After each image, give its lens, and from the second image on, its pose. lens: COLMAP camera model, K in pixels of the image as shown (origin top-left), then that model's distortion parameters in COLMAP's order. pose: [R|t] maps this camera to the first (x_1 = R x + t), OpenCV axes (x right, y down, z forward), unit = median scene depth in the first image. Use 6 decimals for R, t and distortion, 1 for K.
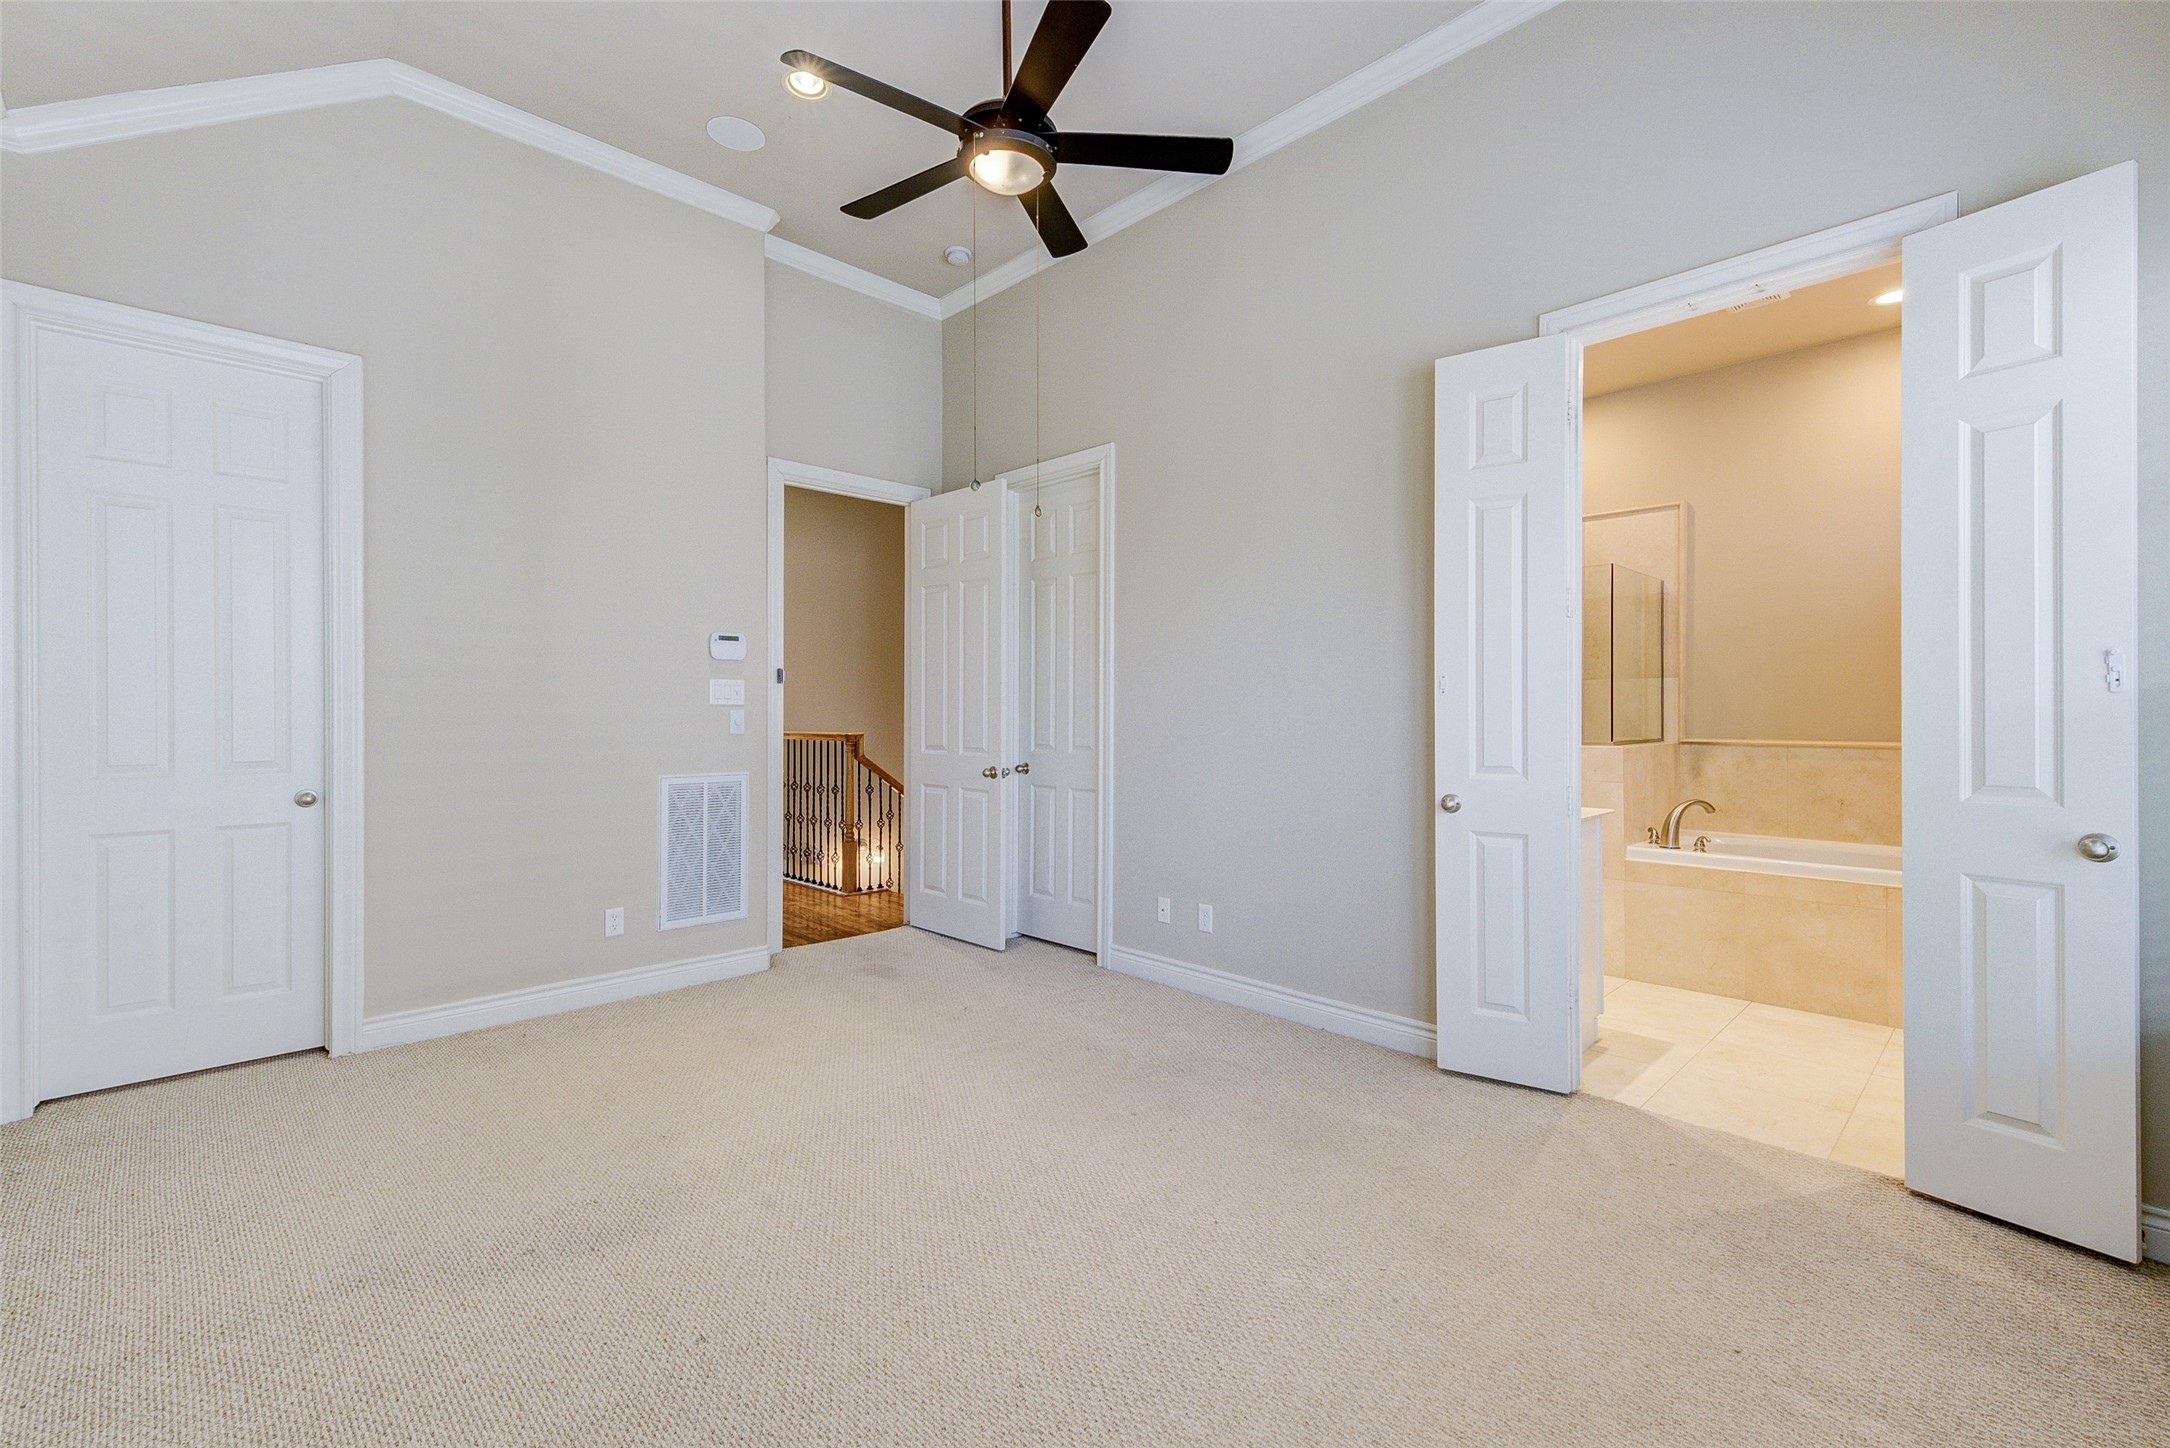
lens RADIAL K [[922.4, 0, 1086.9], [0, 922.4, 718.3], [0, 0, 1]] dist [0.000415, -0.000624]
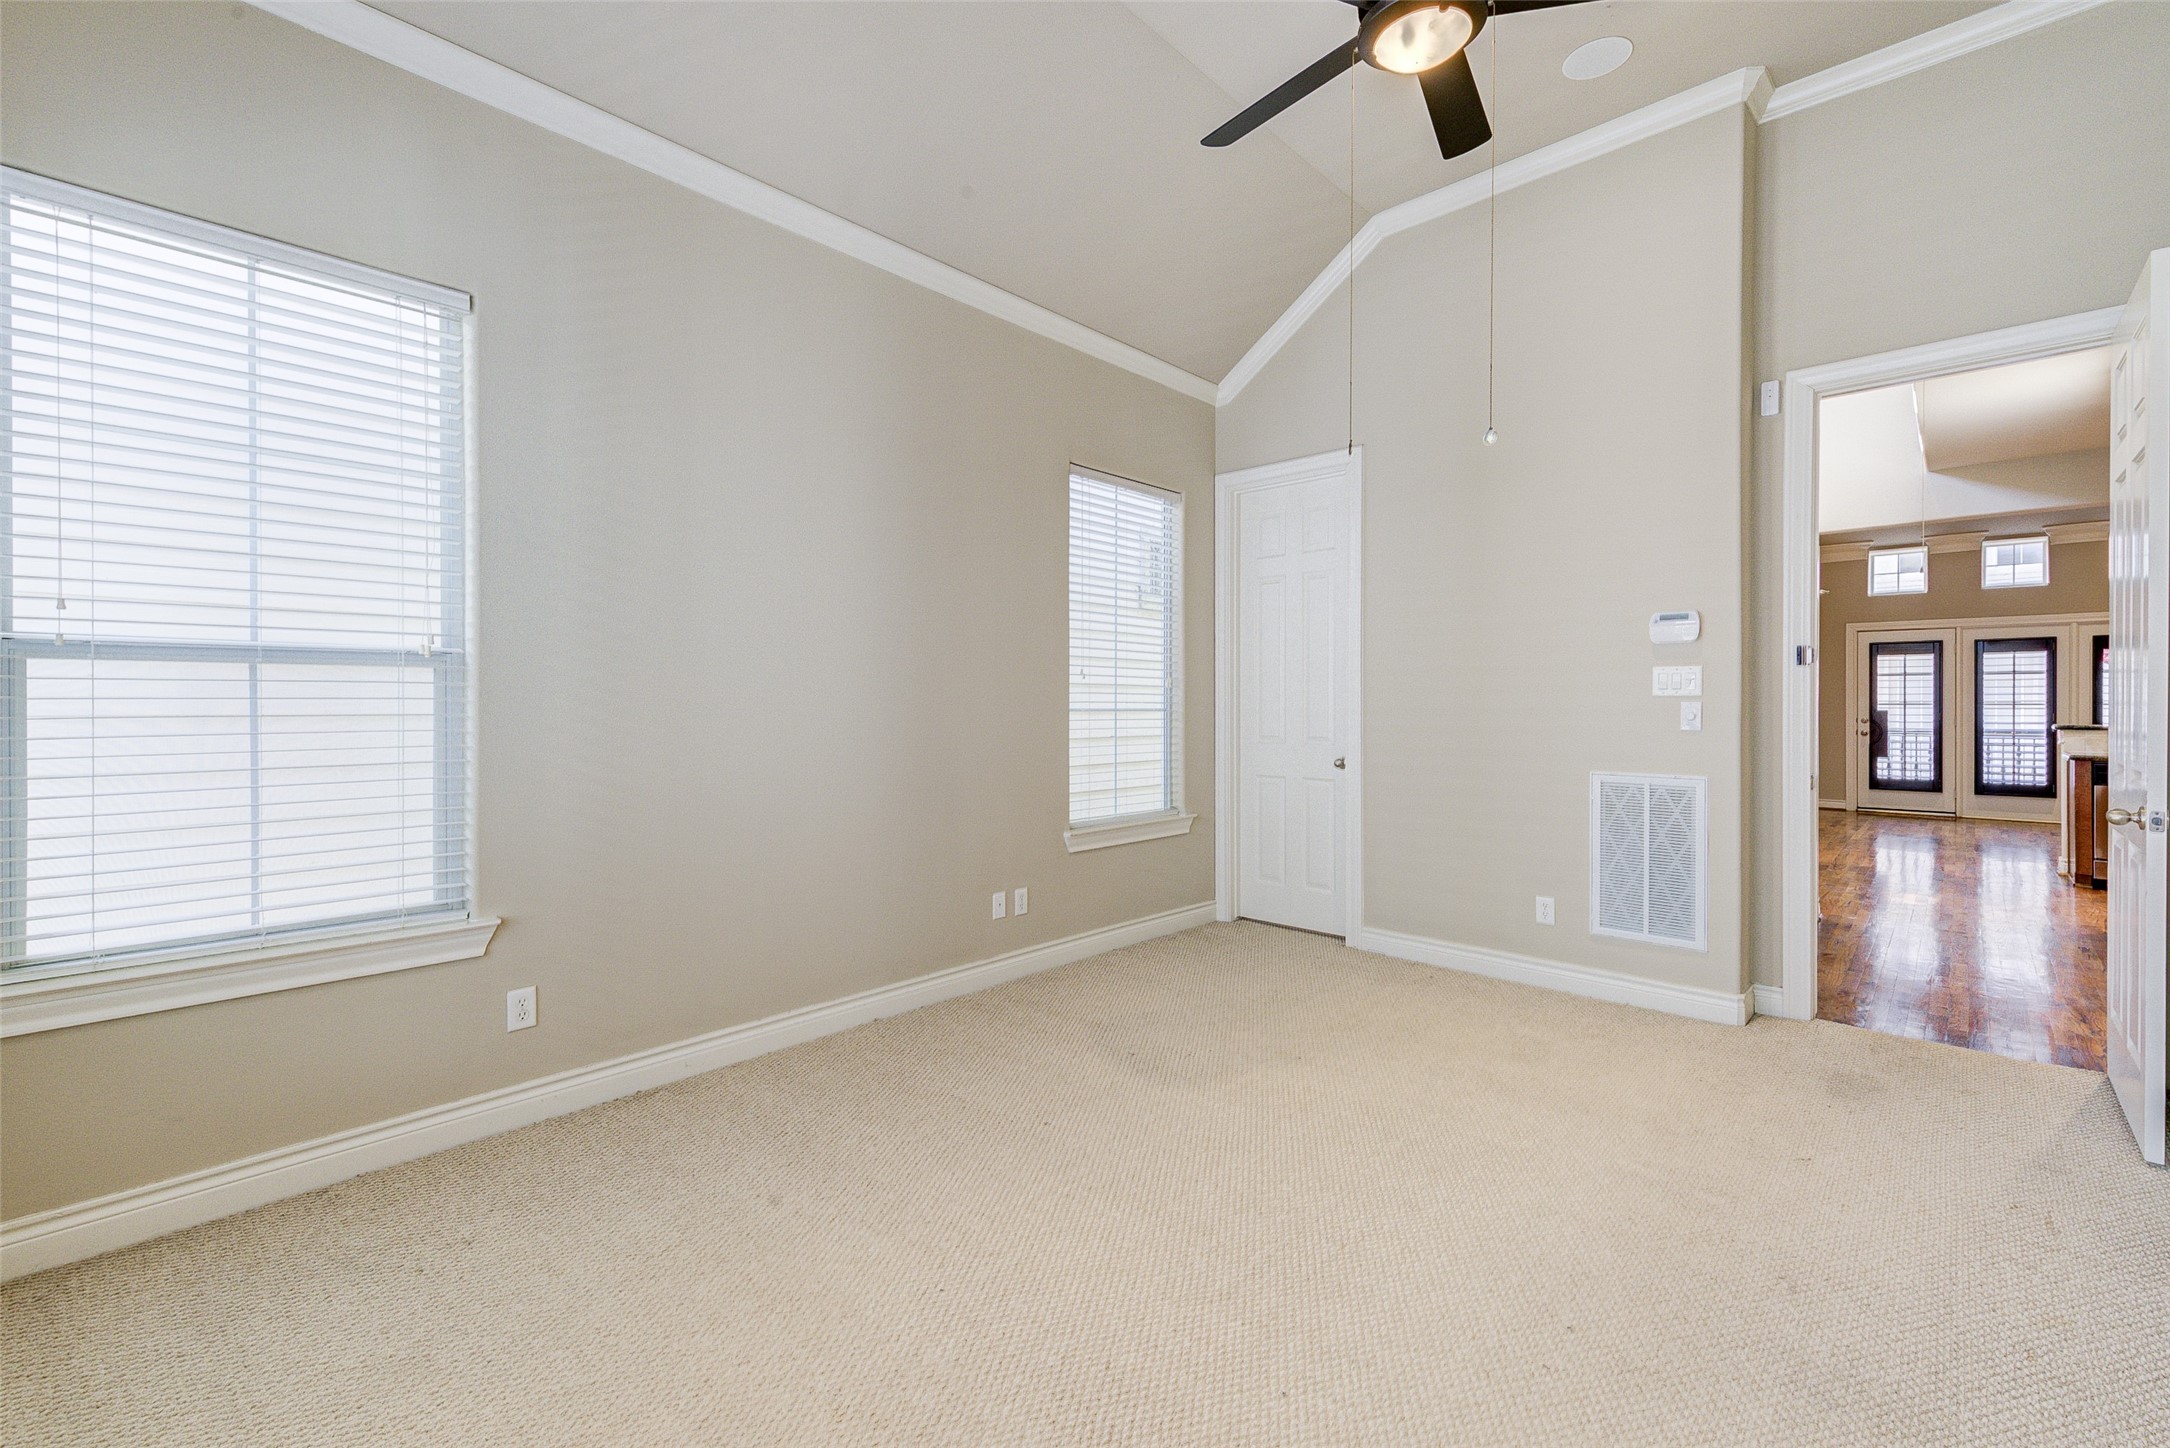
lens RADIAL K [[922.4, 0, 1075.0], [0, 922.4, 719.3], [0, 0, 1]] dist [0.000415, -0.000624]
pose [[0.012466, 0.013480, -0.999831, 0.465227], [-0.004739, 0.999899, 0.013422, -0.001531], [0.999911, 0.004571, 0.012529, 0.436741]]
